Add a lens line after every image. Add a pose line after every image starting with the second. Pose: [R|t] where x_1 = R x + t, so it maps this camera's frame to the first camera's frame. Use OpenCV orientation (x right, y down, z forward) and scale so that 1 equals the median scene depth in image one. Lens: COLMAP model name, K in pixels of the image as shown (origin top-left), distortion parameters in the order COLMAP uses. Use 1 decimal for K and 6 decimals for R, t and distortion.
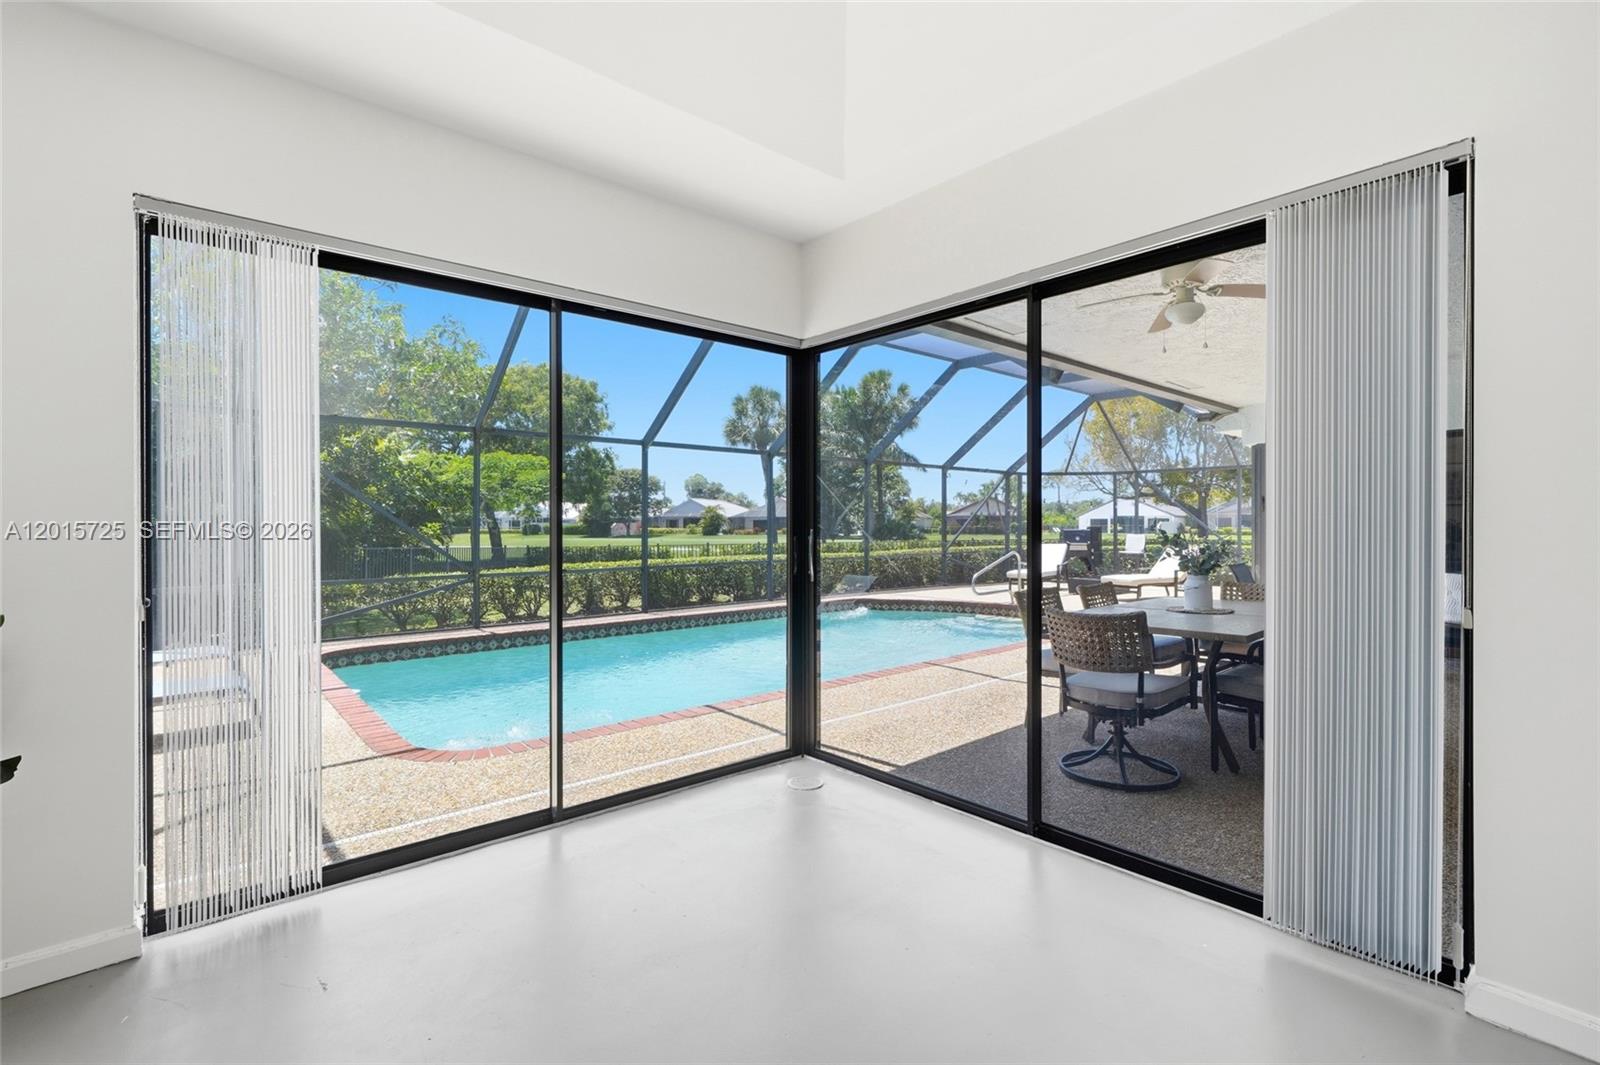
lens RADIAL K [[726.2, 0, 809.1], [0, 726.2, 525.5], [0, 0, 1]] dist [0.036361, -0.000010]
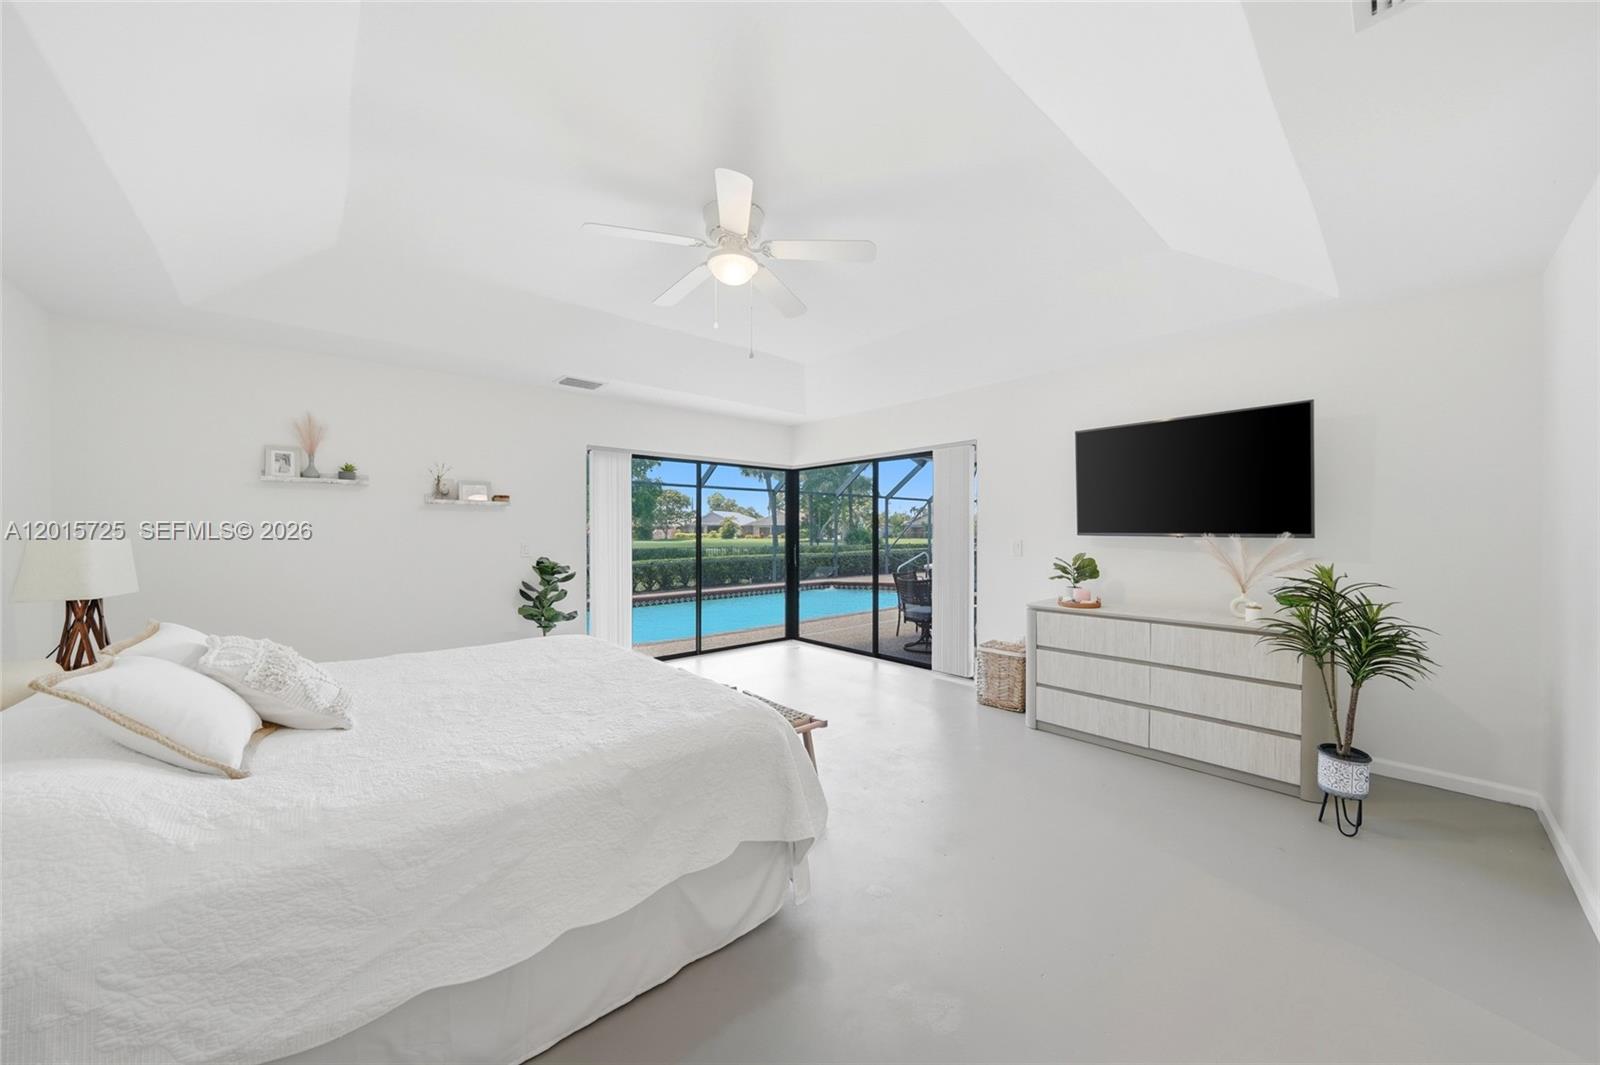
lens RADIAL K [[564.2, 0, 809.4], [0, 564.2, 531.1], [0, 0, 1]] dist [-0.022066, -0.000116]
pose [[0.999918, 0.000843, 0.012742, 0.007648], [-0.000855, 0.999999, 0.000885, -0.011998], [-0.012741, -0.000896, 0.999918, -0.249817]]
